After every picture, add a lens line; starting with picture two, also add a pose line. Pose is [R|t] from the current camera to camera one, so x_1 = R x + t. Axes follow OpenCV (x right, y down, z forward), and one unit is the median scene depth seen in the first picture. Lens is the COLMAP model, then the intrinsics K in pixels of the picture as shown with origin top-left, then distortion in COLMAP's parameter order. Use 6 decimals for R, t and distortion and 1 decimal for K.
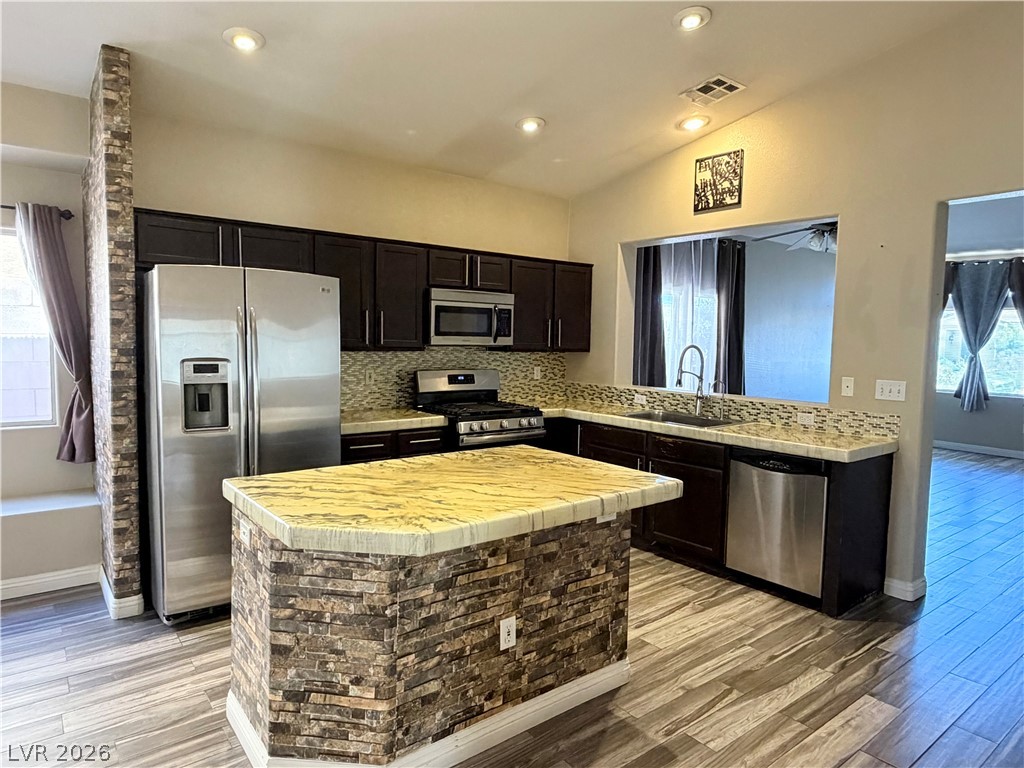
lens RADIAL K [[630.1, 0, 512.6], [0, 630.1, 386.4], [0, 0, 1]] dist [-0.006069, 0.007826]
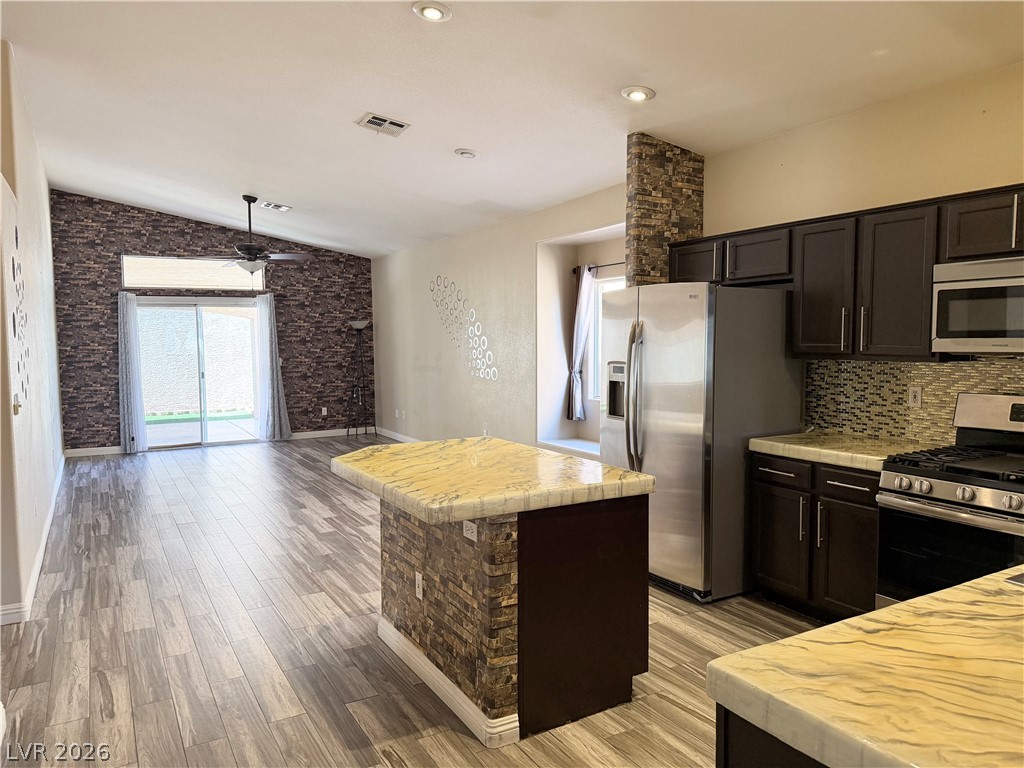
lens RADIAL K [[712.7, 0, 513.8], [0, 712.7, 382.7], [0, 0, 1]] dist [0.021513, -0.032651]
pose [[-0.137900, 0.043334, -0.989498, 0.952126], [-0.071076, 0.996034, 0.053526, -0.062020], [0.987893, 0.077711, -0.134273, 0.967409]]
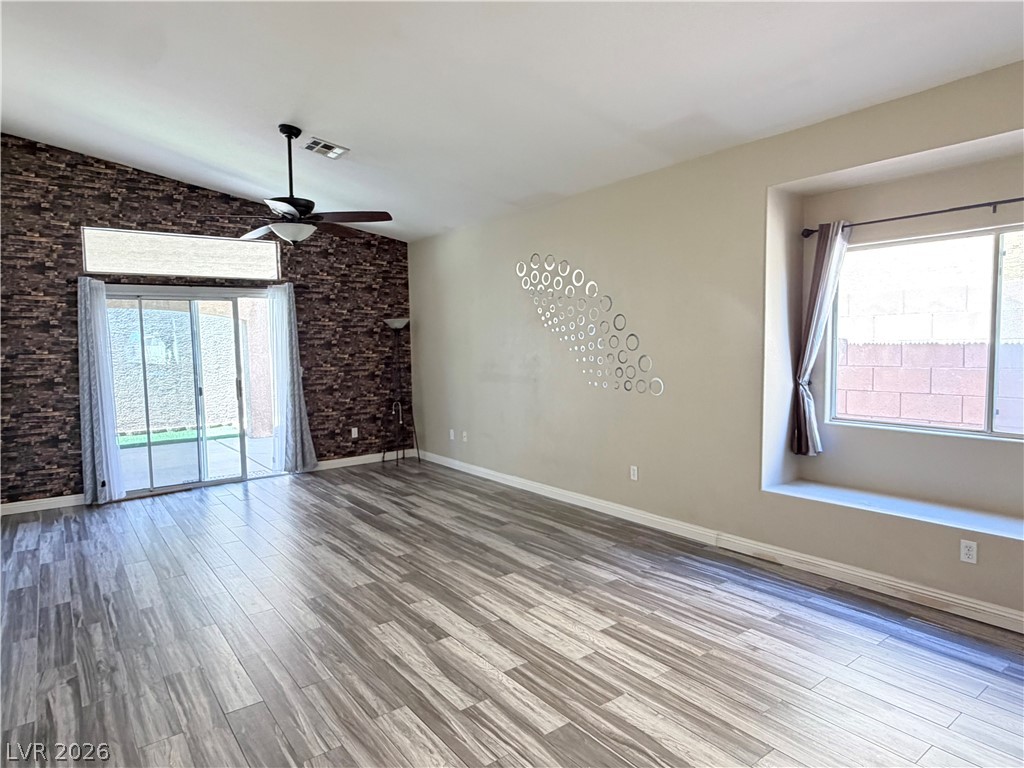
lens RADIAL K [[630.1, 0, 522.5], [0, 630.1, 379.8], [0, 0, 1]] dist [-0.006069, 0.007826]
pose [[-0.021515, 0.042113, -0.998881, 0.026363], [-0.058689, 0.997336, 0.043312, -0.018290], [0.998044, 0.059556, -0.018986, 0.250987]]
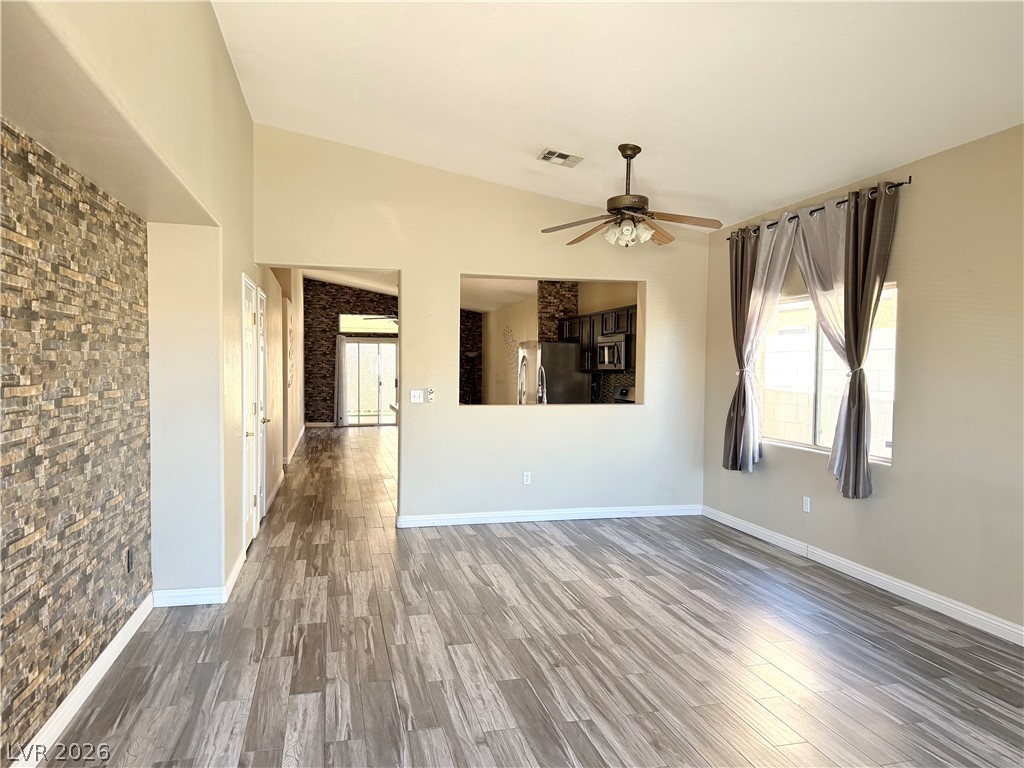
lens RADIAL K [[712.7, 0, 556.6], [0, 712.7, 384.4], [0, 0, 1]] dist [0.021513, -0.032651]
pose [[-0.358615, -0.001279, -0.933485, 2.586451], [-0.087393, 0.995653, 0.032210, -0.111317], [0.929386, 0.093131, -0.357168, 2.367367]]
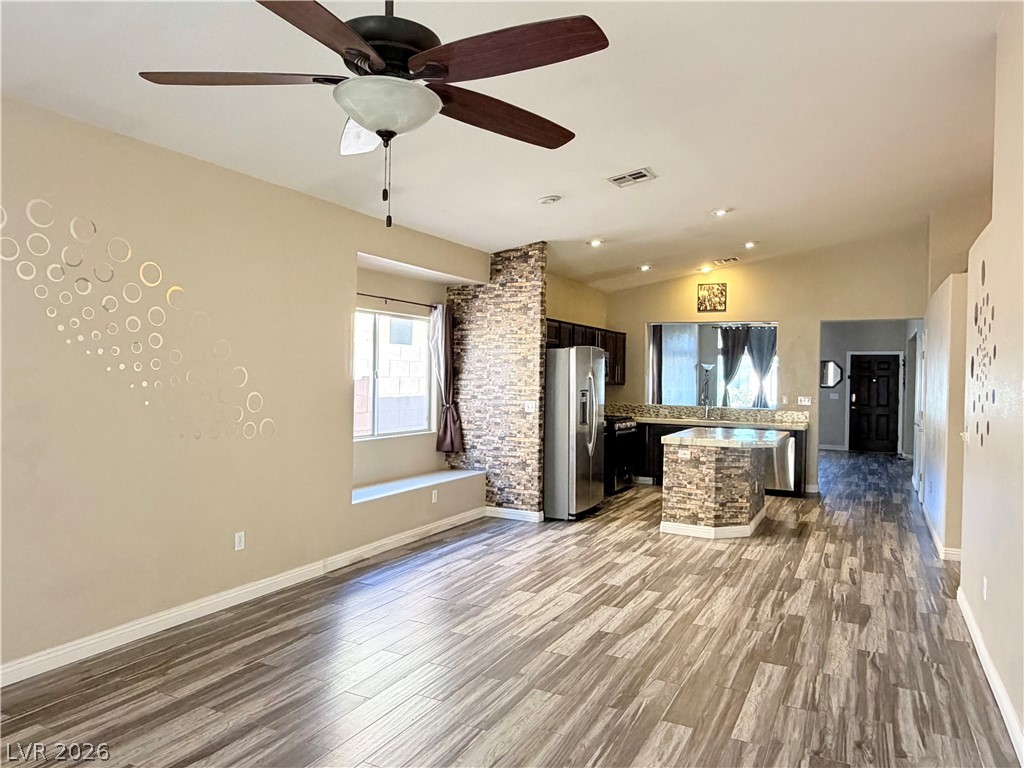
lens RADIAL K [[712.7, 0, 506.9], [0, 712.7, 377.2], [0, 0, 1]] dist [0.021513, -0.032651]
pose [[0.908499, -0.004730, 0.417860, -1.675107], [0.031524, 0.997862, -0.057244, 0.040105], [-0.416696, 0.065179, 0.906706, -1.029495]]
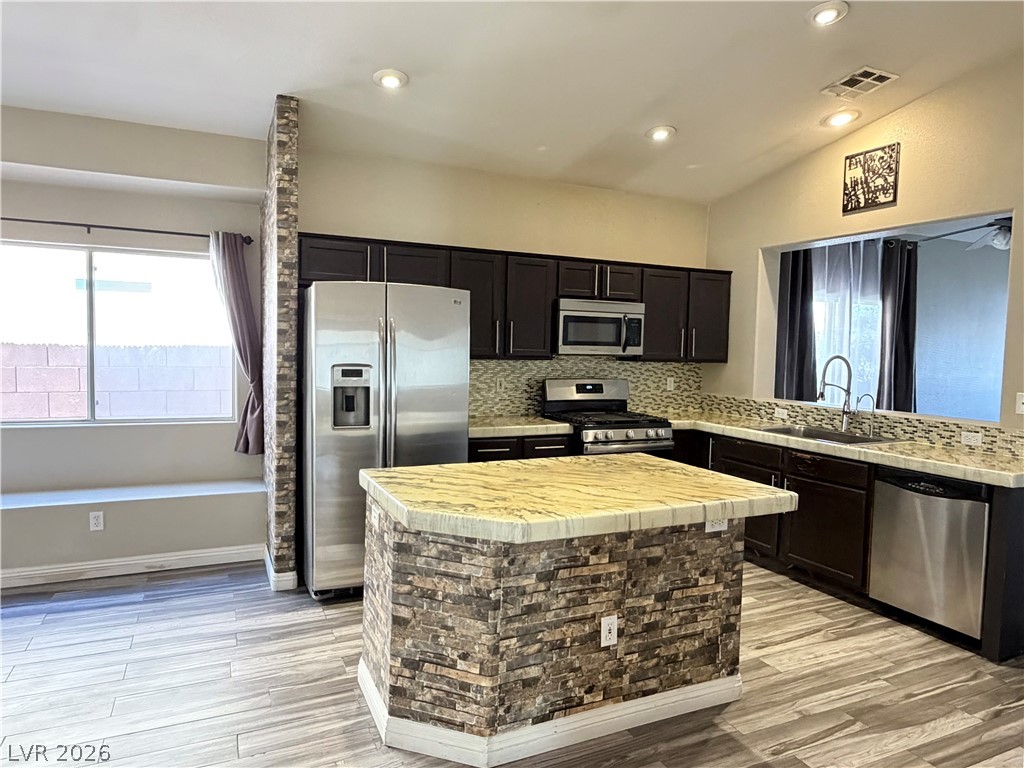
lens RADIAL K [[649.0, 0, 510.2], [0, 649.0, 388.2], [0, 0, 1]] dist [-0.001053, 0.001560]
pose [[0.972878, 0.017003, -0.230694, 0.053232], [-0.020914, 0.999676, -0.014519, 0.009220], [0.230372, 0.018950, 0.972918, -0.058822]]
